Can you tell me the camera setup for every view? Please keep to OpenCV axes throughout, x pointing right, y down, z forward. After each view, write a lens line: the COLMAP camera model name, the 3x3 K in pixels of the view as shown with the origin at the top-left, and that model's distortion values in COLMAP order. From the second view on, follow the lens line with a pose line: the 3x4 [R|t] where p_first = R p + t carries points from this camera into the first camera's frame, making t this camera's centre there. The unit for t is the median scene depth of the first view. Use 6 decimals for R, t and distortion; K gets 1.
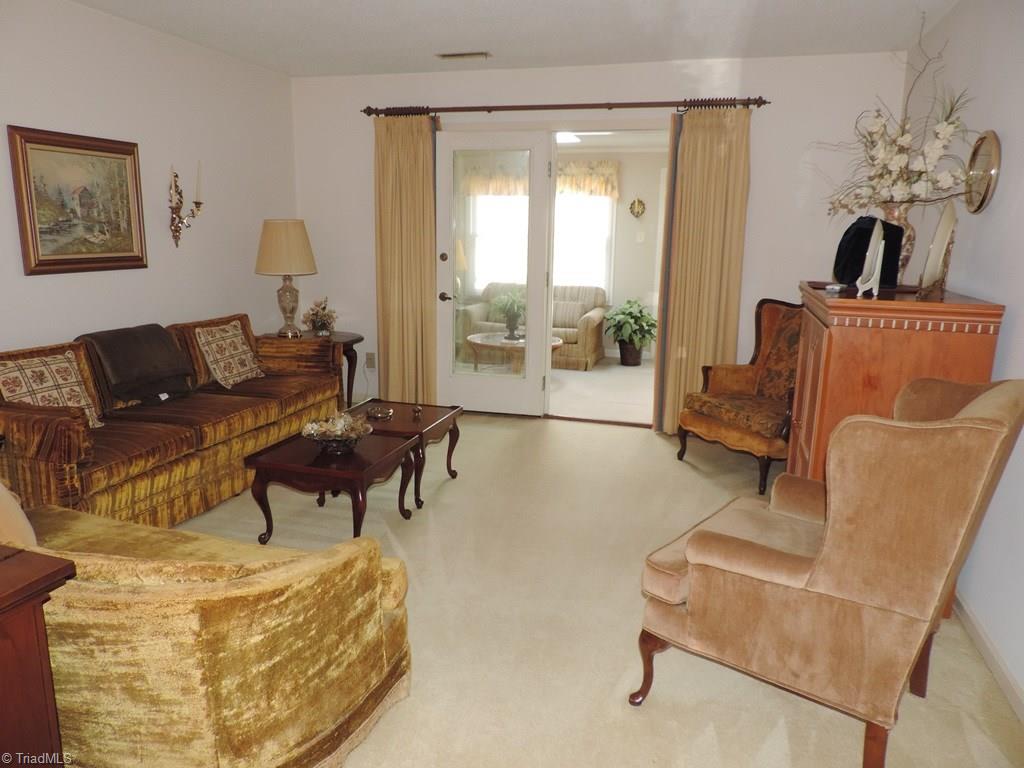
lens RADIAL K [[728.0, 0, 517.4], [0, 728.0, 393.4], [0, 0, 1]] dist [-0.027018, 0.008925]
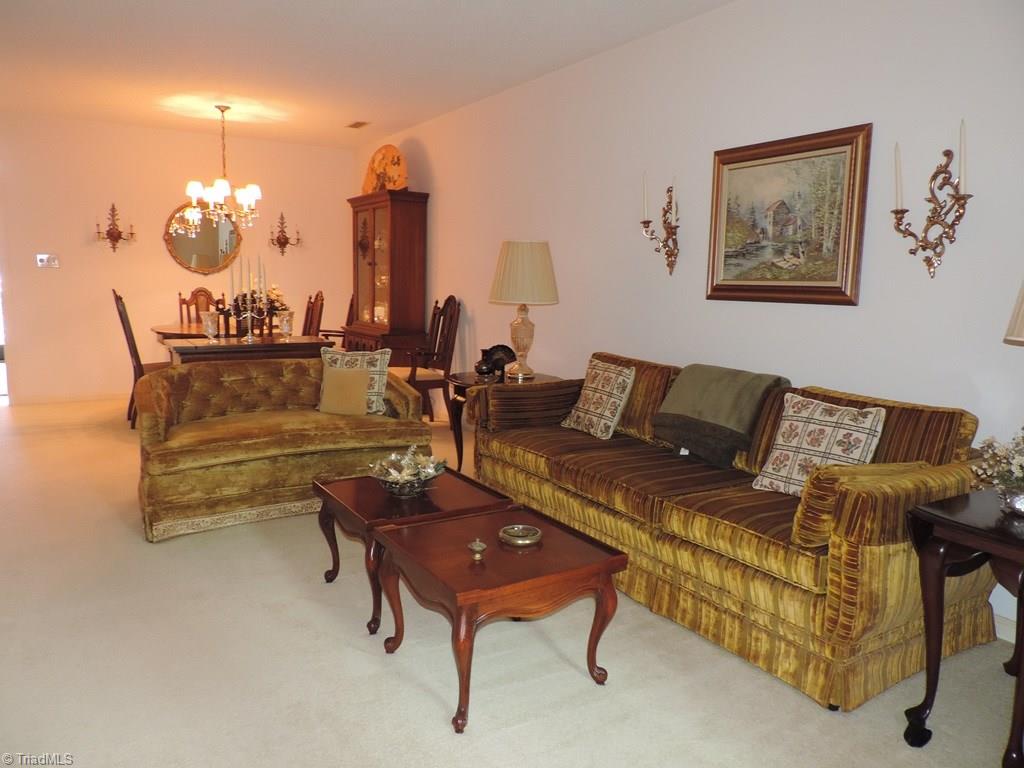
lens RADIAL K [[728.0, 0, 517.4], [0, 728.0, 393.4], [0, 0, 1]] dist [-0.027018, 0.008925]
pose [[-0.656497, 0.102696, -0.747305, 0.222214], [-0.178010, 0.941618, 0.285778, -0.238729], [0.733024, 0.320640, -0.599888, 1.228986]]
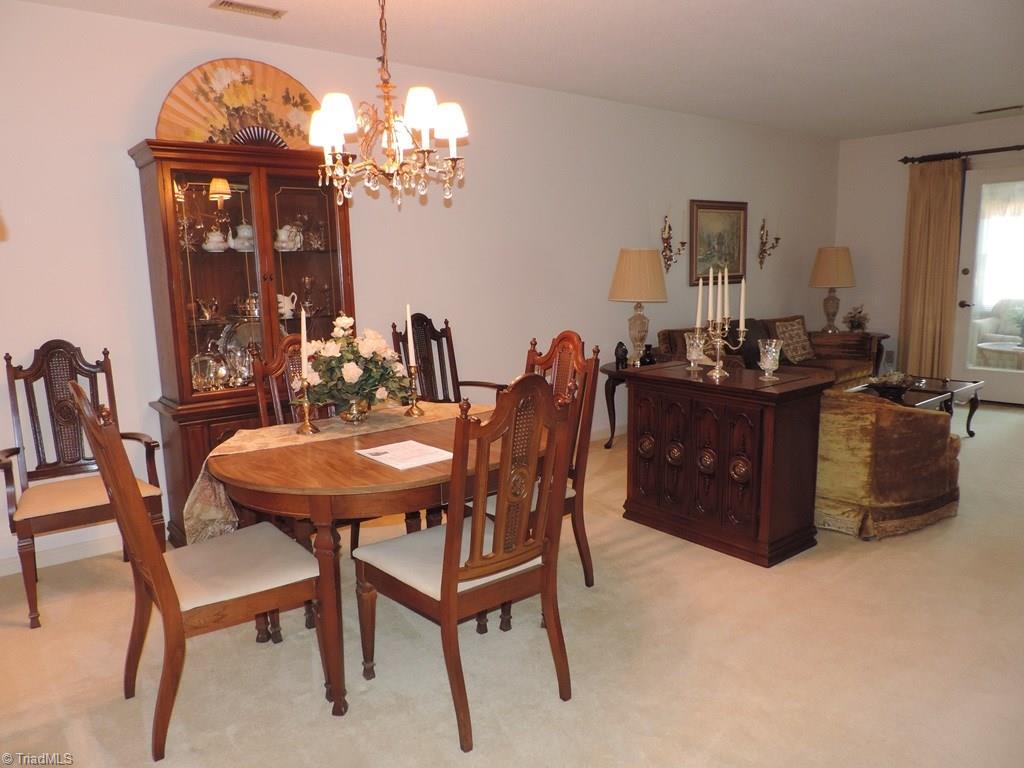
lens RADIAL K [[728.0, 0, 517.4], [0, 728.0, 393.4], [0, 0, 1]] dist [-0.027018, 0.008925]
pose [[0.821462, 0.056125, -0.567494, -0.027229], [-0.080718, 0.996569, -0.018281, 0.127939], [0.564522, 0.060824, 0.823174, -0.525645]]
